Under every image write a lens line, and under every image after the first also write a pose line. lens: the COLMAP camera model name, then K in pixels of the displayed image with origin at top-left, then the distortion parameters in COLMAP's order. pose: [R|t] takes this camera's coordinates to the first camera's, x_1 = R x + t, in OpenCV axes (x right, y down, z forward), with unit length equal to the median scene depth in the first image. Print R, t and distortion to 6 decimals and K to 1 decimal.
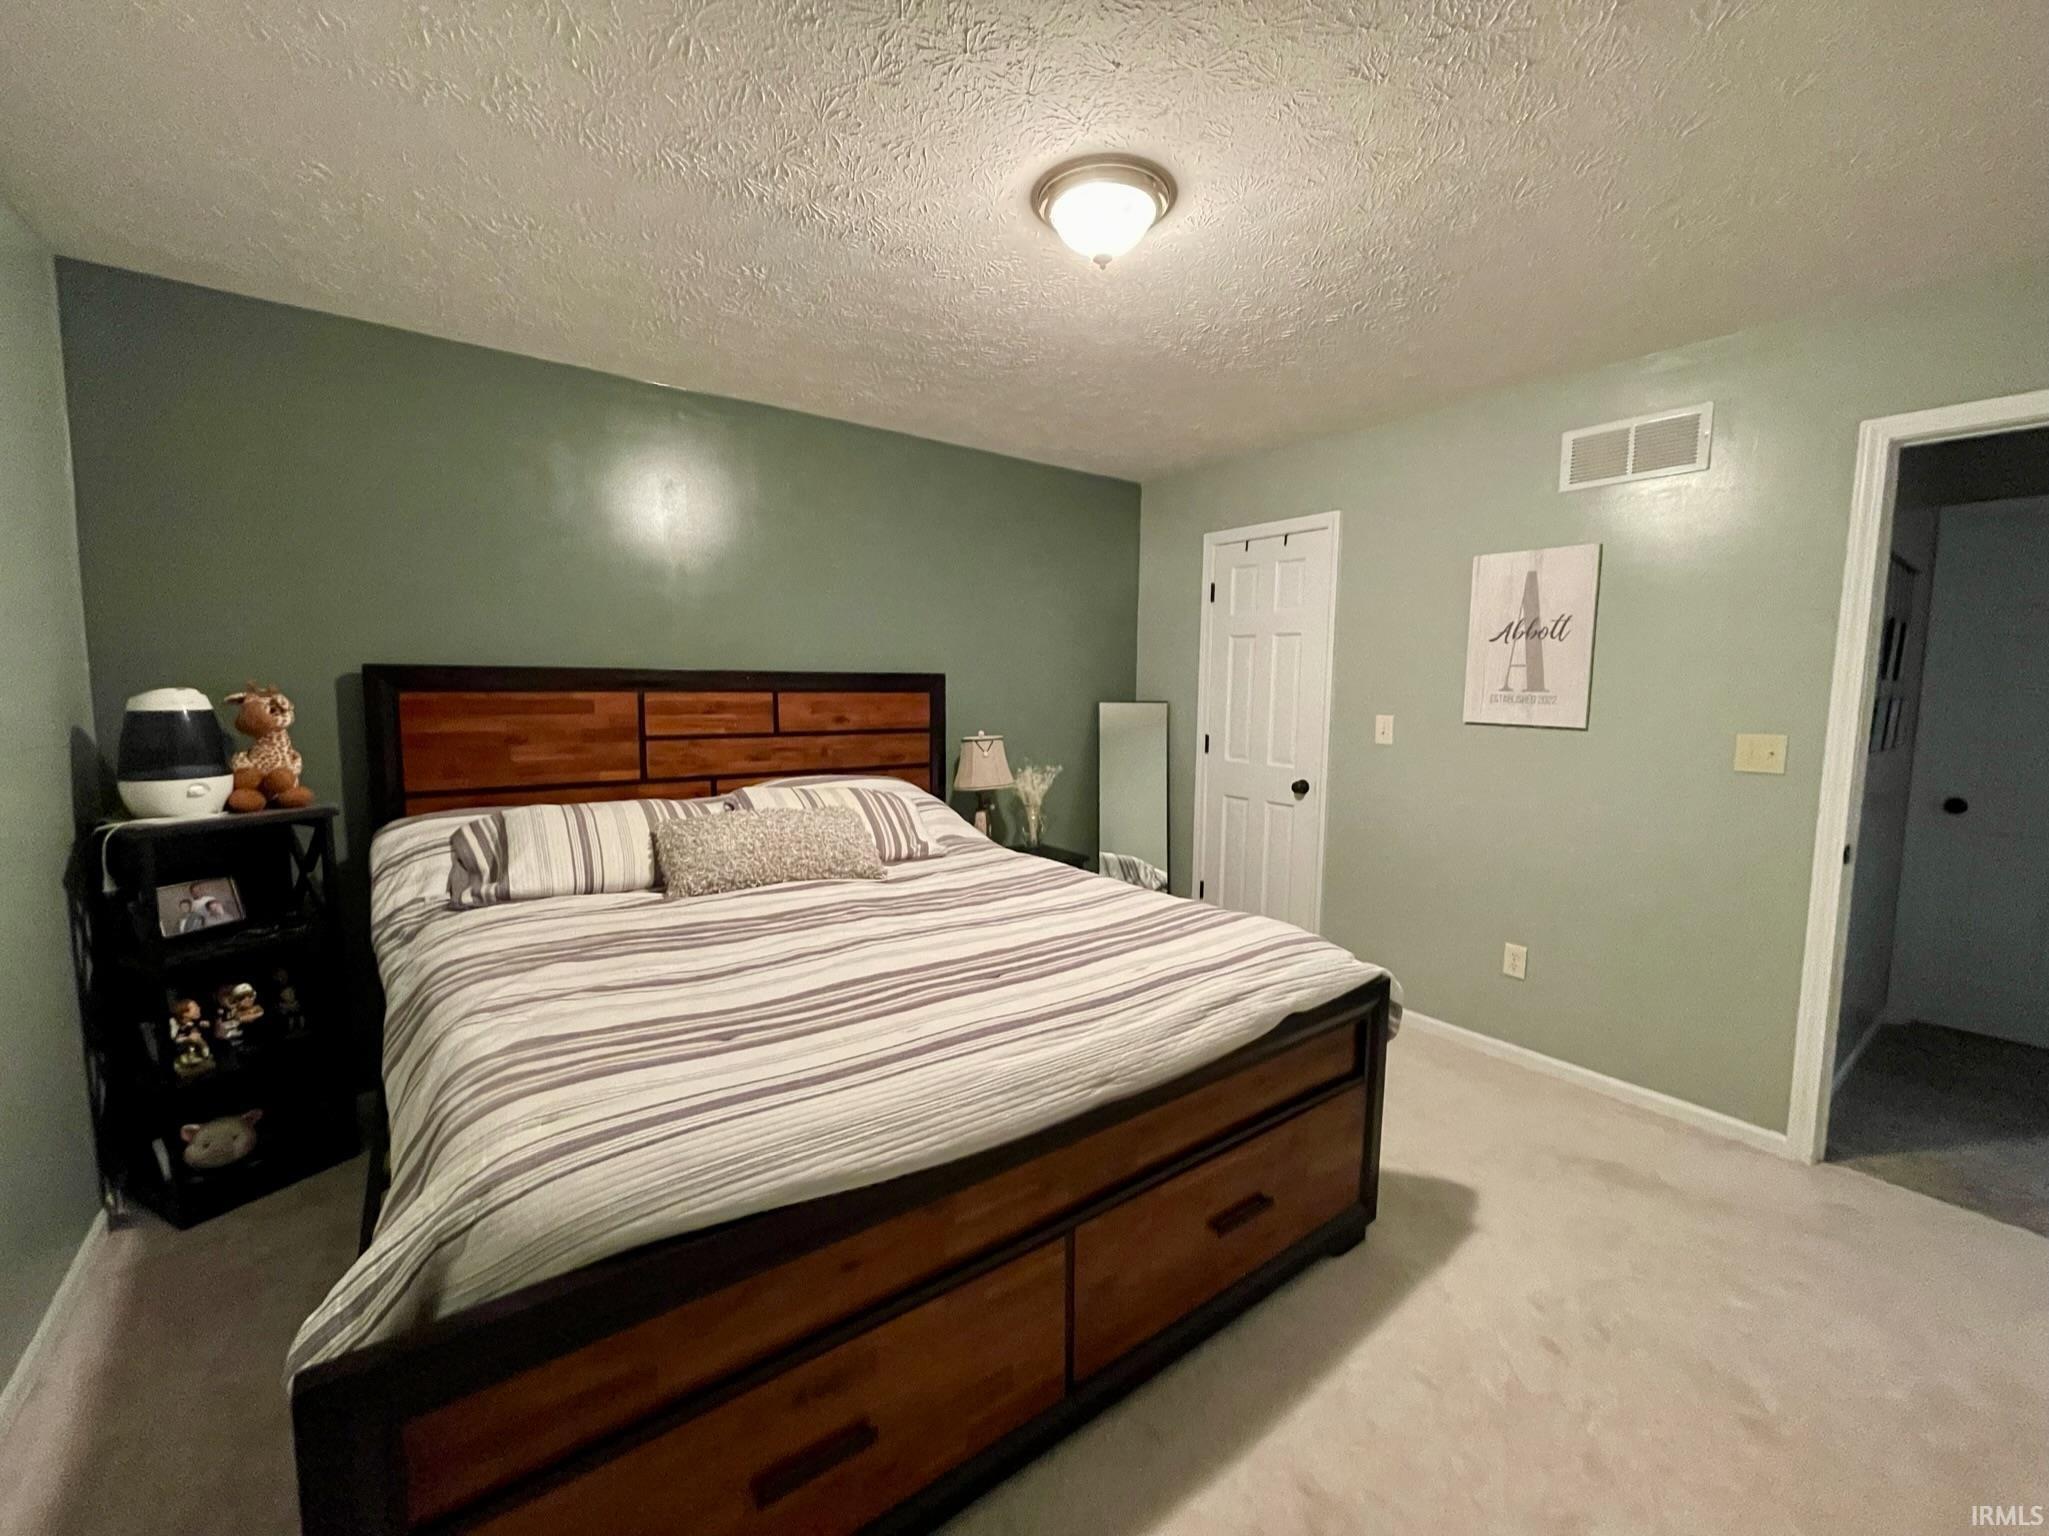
lens RADIAL K [[826.4, 0, 1024.5], [0, 826.4, 768.0], [0, 0, 1]] dist [0.001183, 0.000066]
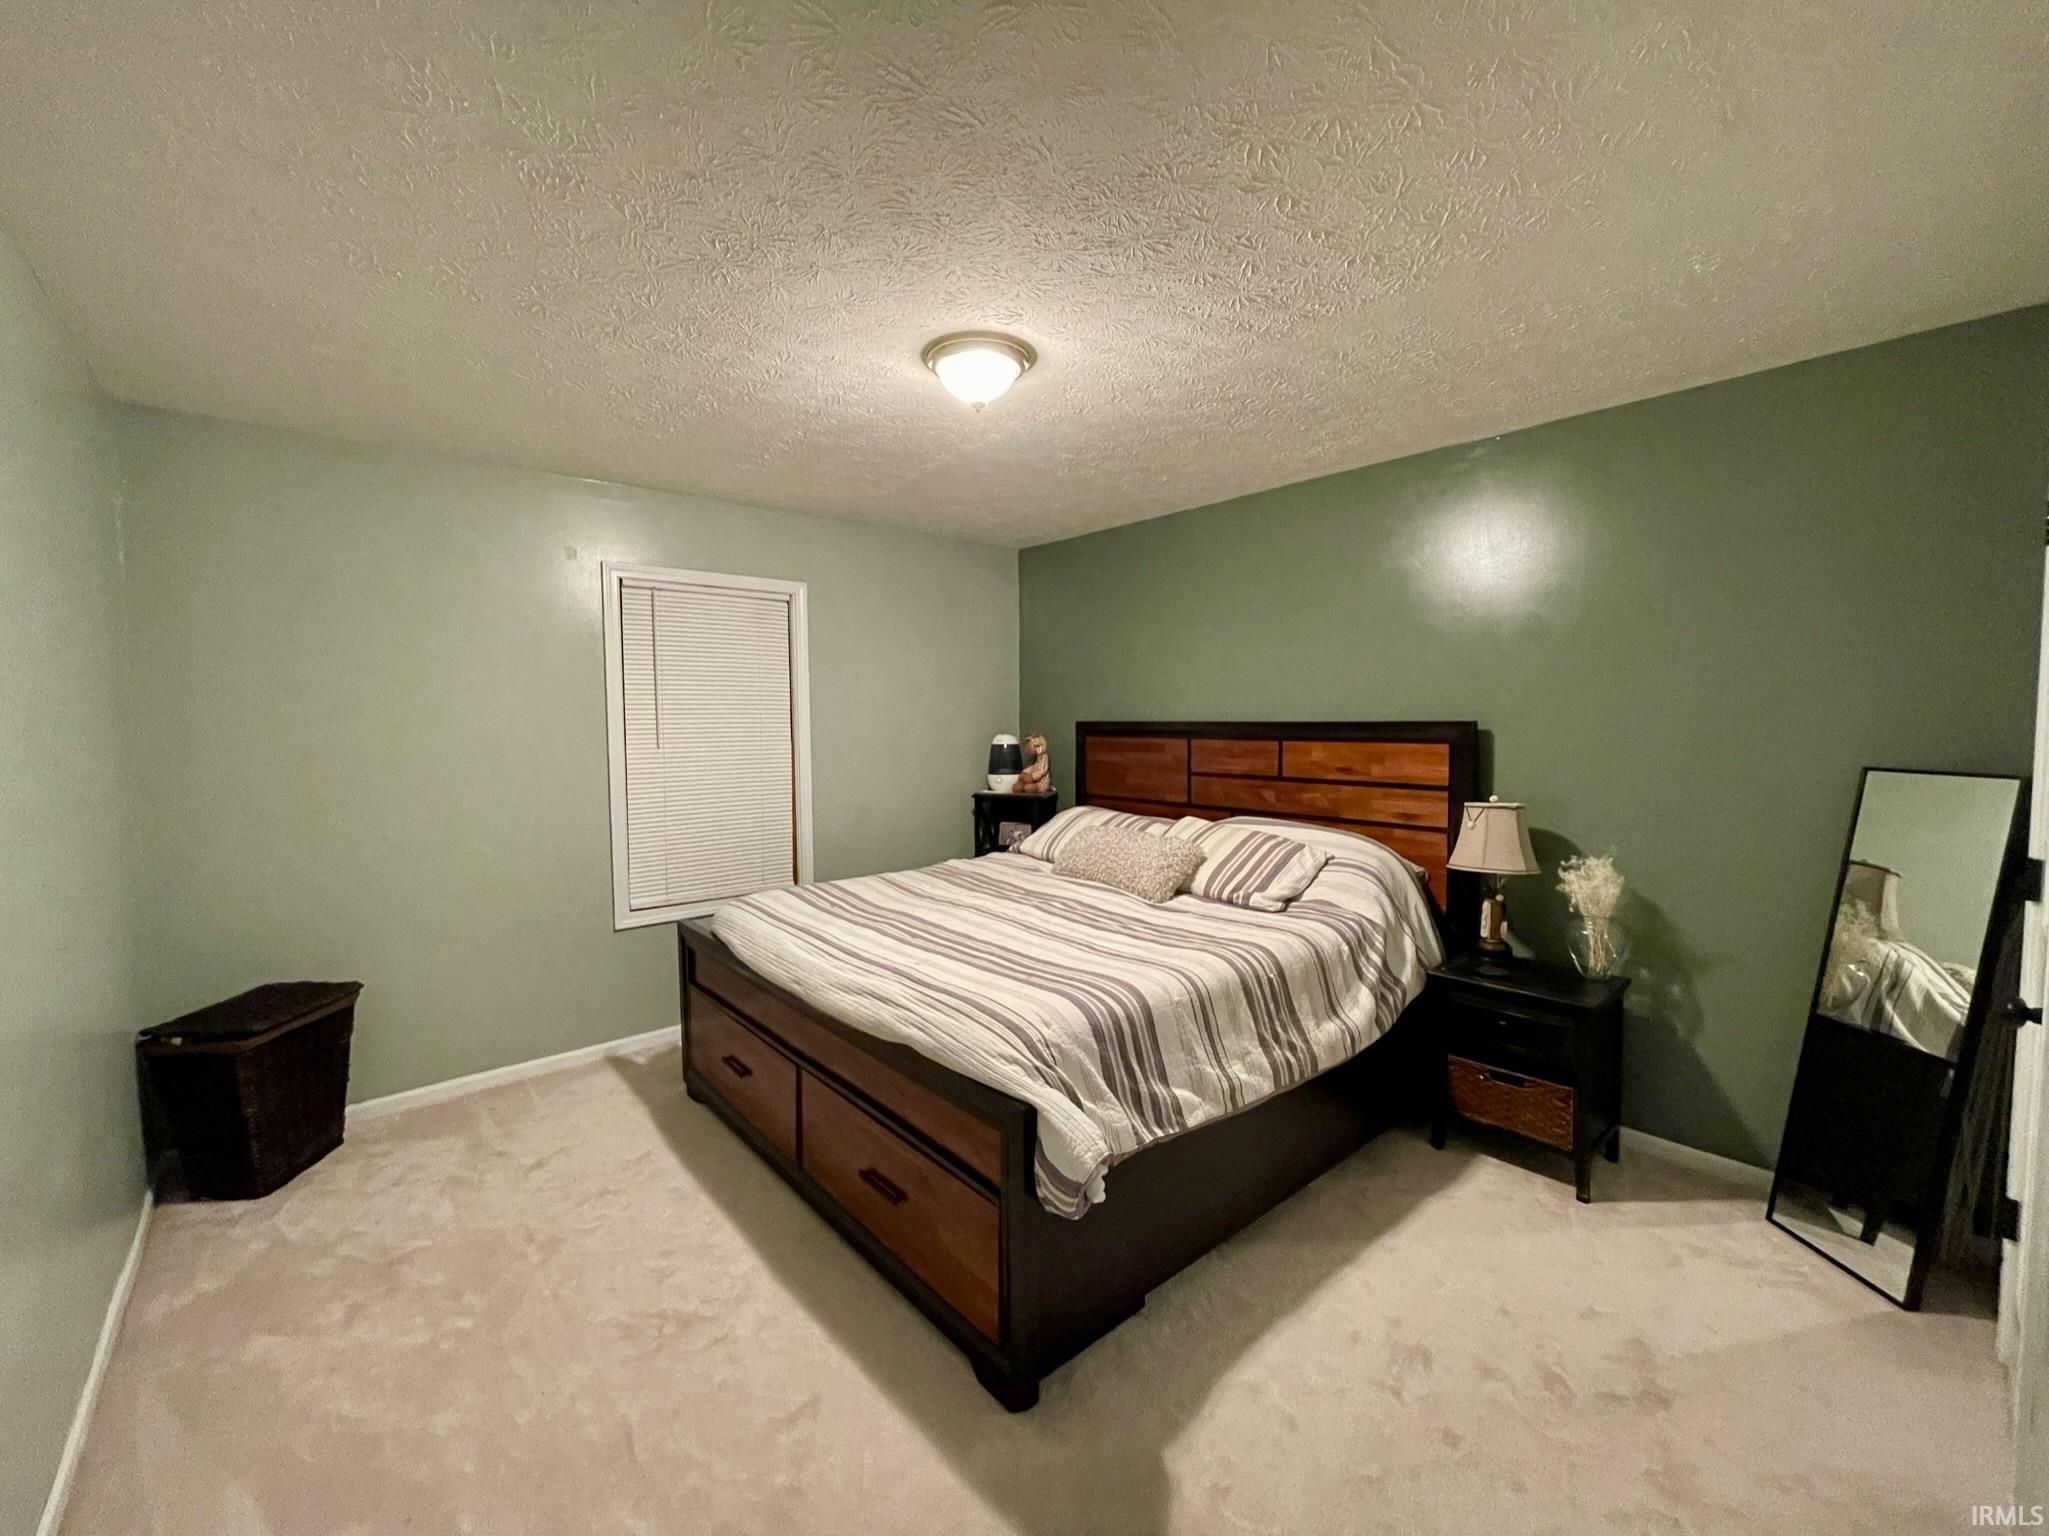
lens RADIAL K [[826.4, 0, 1024.5], [0, 826.4, 768.0], [0, 0, 1]] dist [0.001183, 0.000066]
pose [[0.069083, 0.053751, -0.996162, 1.076705], [-0.099212, 0.993967, 0.046752, -0.101345], [0.992665, 0.095601, 0.073999, 0.798005]]
